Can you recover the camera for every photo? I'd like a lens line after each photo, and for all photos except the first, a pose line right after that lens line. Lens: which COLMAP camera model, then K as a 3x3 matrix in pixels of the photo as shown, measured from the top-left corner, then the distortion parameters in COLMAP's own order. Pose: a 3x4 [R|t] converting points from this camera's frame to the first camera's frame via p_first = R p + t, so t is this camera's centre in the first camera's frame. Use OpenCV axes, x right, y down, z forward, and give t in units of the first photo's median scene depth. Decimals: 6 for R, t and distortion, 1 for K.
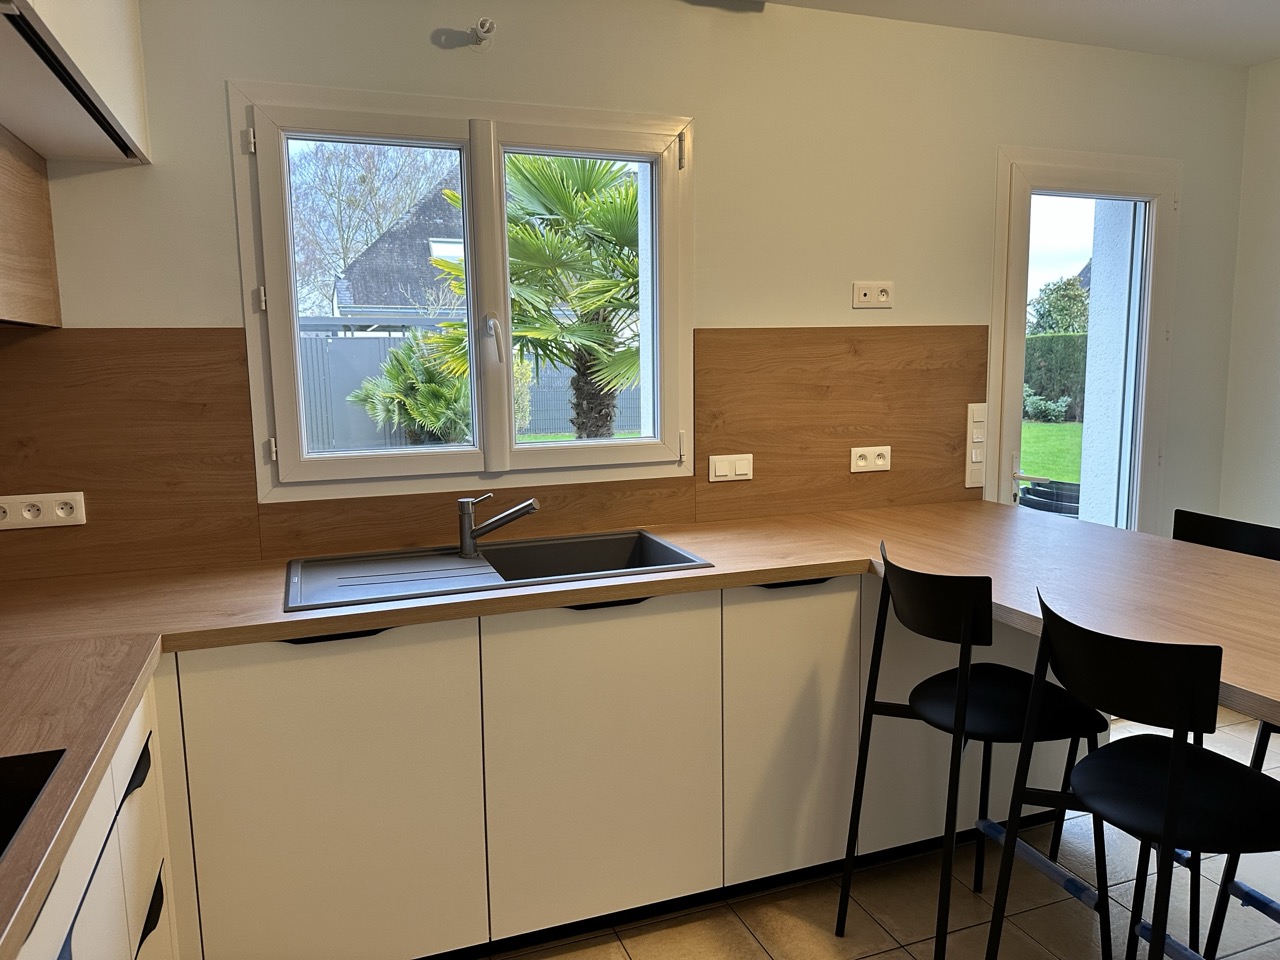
lens RADIAL K [[910.8, 0, 637.1], [0, 910.8, 490.0], [0, 0, 1]] dist [0.041650, -0.058802]
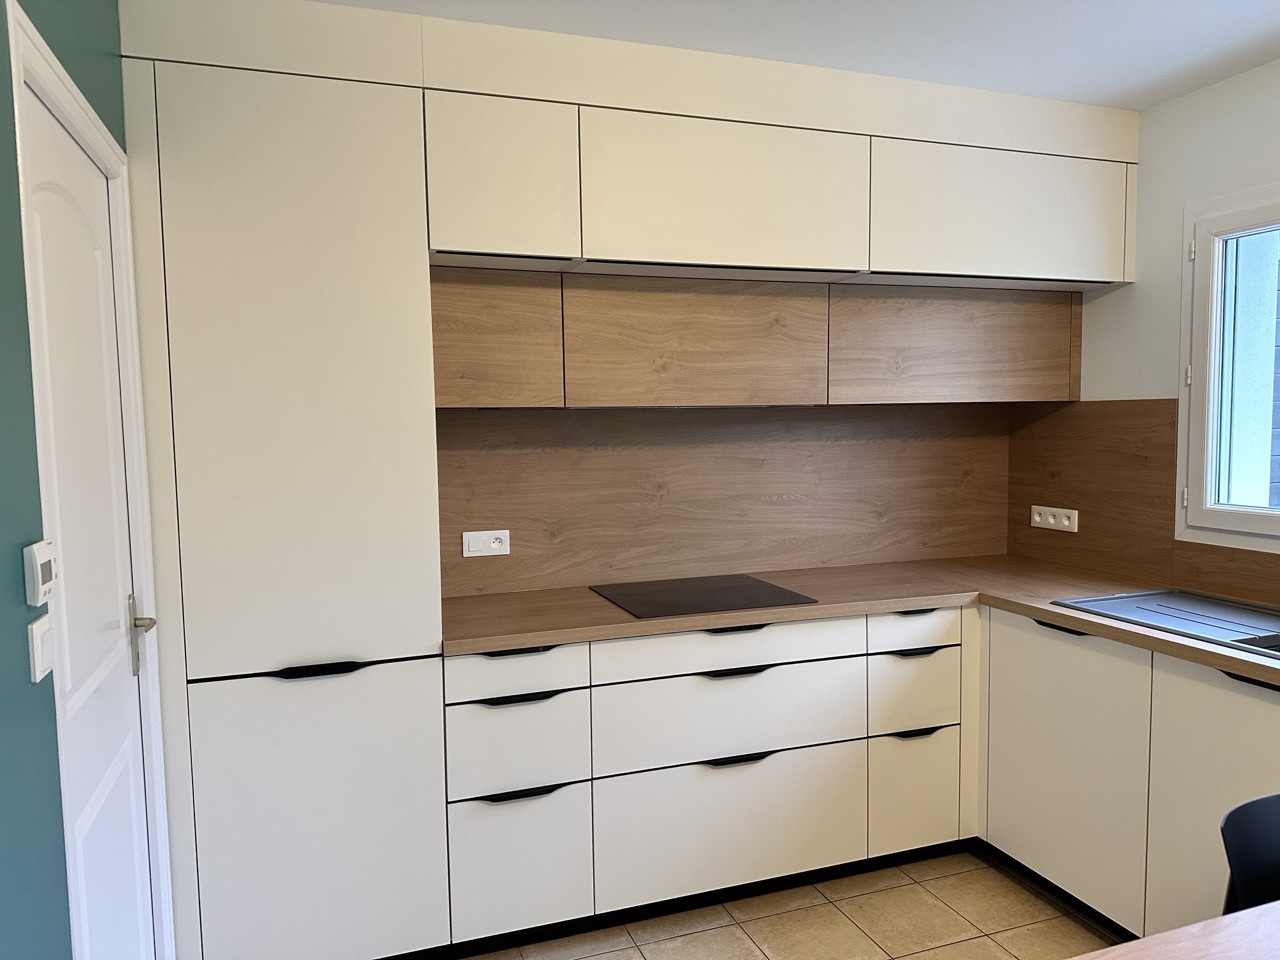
lens RADIAL K [[910.8, 0, 638.8], [0, 910.8, 489.7], [0, 0, 1]] dist [0.041650, -0.058802]
pose [[-0.067126, 0.081208, -0.994434, 0.900734], [-0.141658, 0.985810, 0.090066, -0.063654], [0.987637, 0.146916, -0.054670, 0.366834]]
